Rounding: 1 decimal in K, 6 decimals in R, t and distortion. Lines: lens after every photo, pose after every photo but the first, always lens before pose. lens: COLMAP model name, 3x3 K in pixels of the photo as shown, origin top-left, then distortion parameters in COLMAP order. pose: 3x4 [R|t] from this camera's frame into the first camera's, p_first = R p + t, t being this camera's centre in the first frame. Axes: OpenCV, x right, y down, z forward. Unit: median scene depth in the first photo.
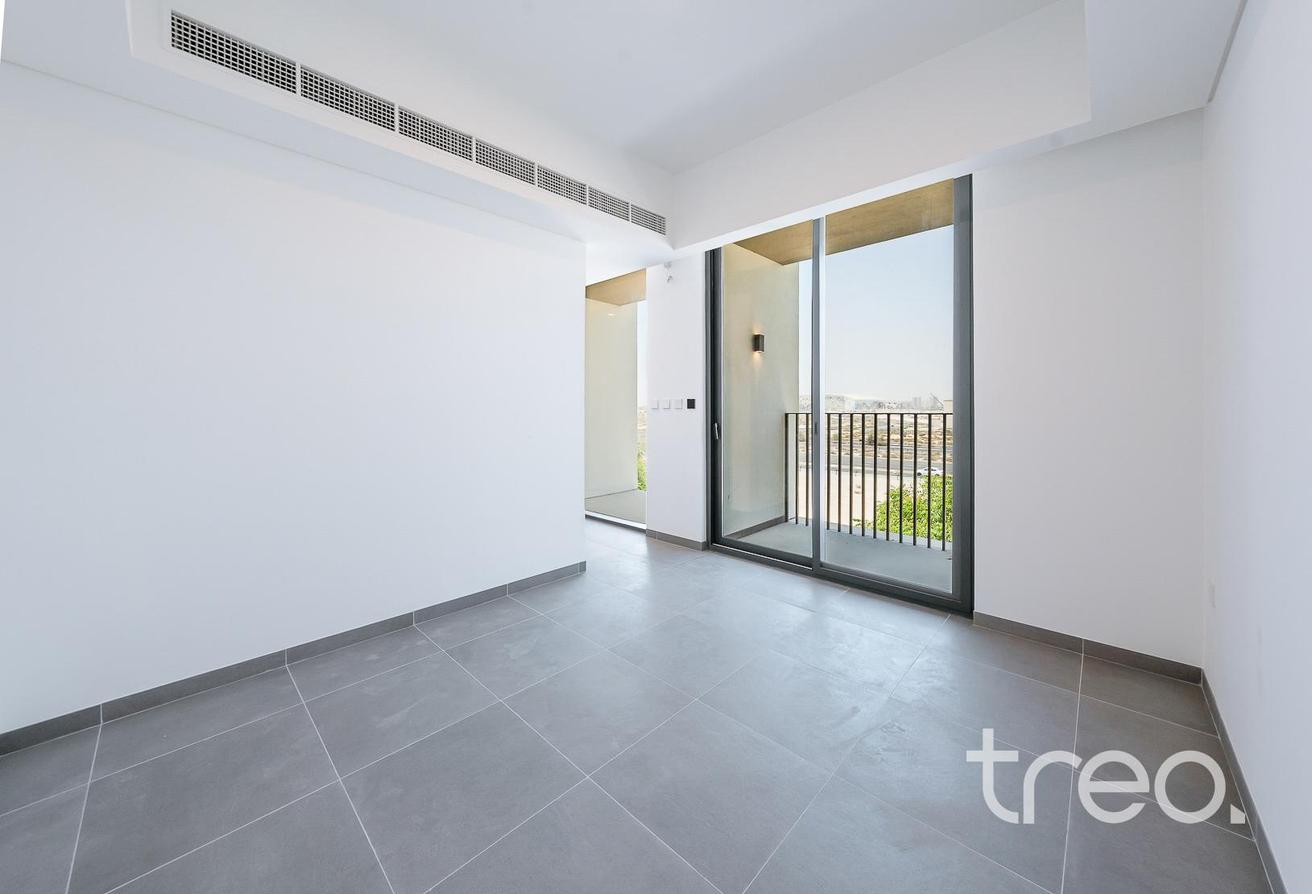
lens RADIAL K [[466.6, 0, 658.3], [0, 466.6, 417.1], [0, 0, 1]] dist [0.001061, 0.000081]
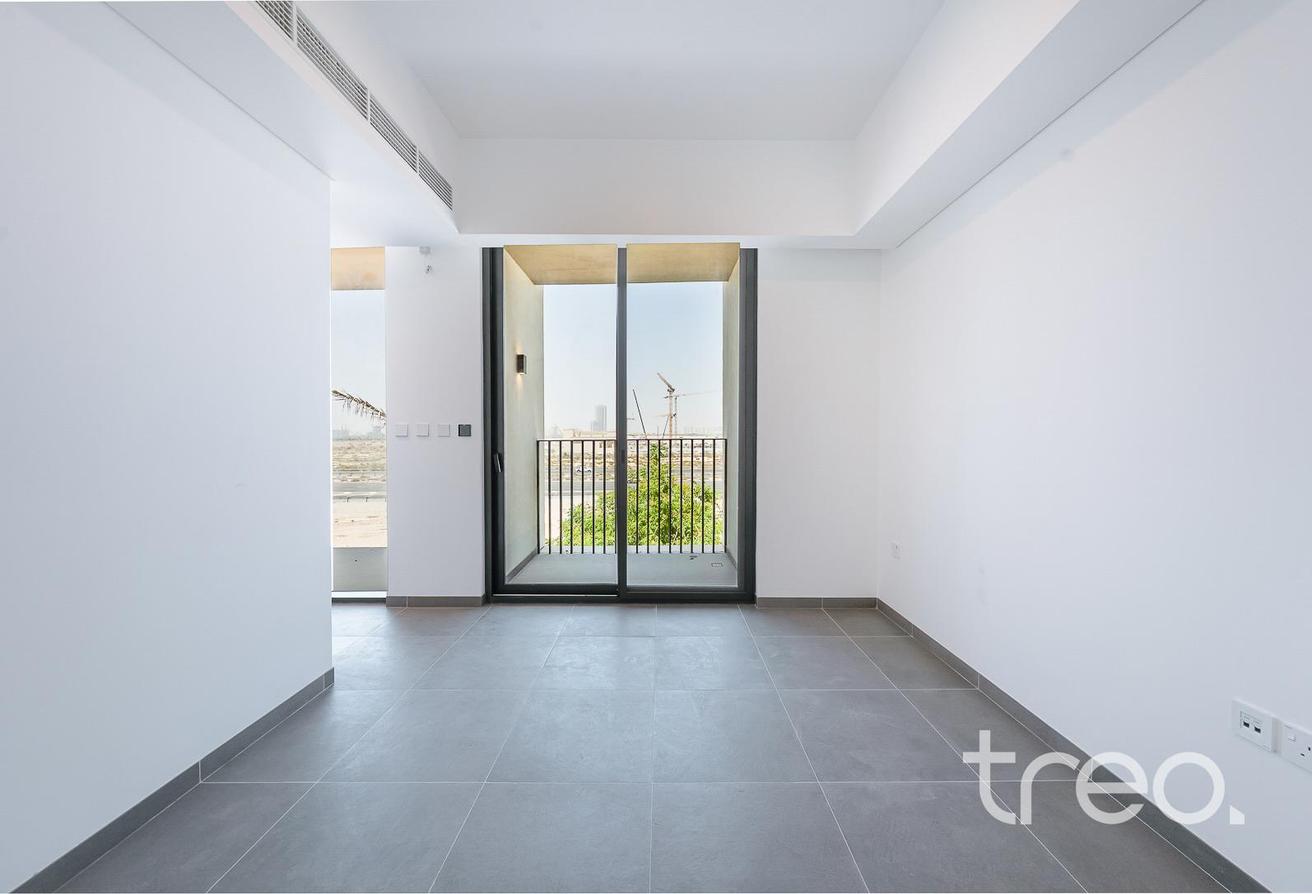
lens RADIAL K [[445.0, 0, 659.7], [0, 445.0, 449.4], [0, 0, 1]] dist [-0.006965, -0.000077]
pose [[0.722827, -0.019857, 0.690743, -0.219810], [0.011827, 0.999796, 0.016364, -0.004401], [-0.690927, -0.003659, 0.722915, 0.204802]]
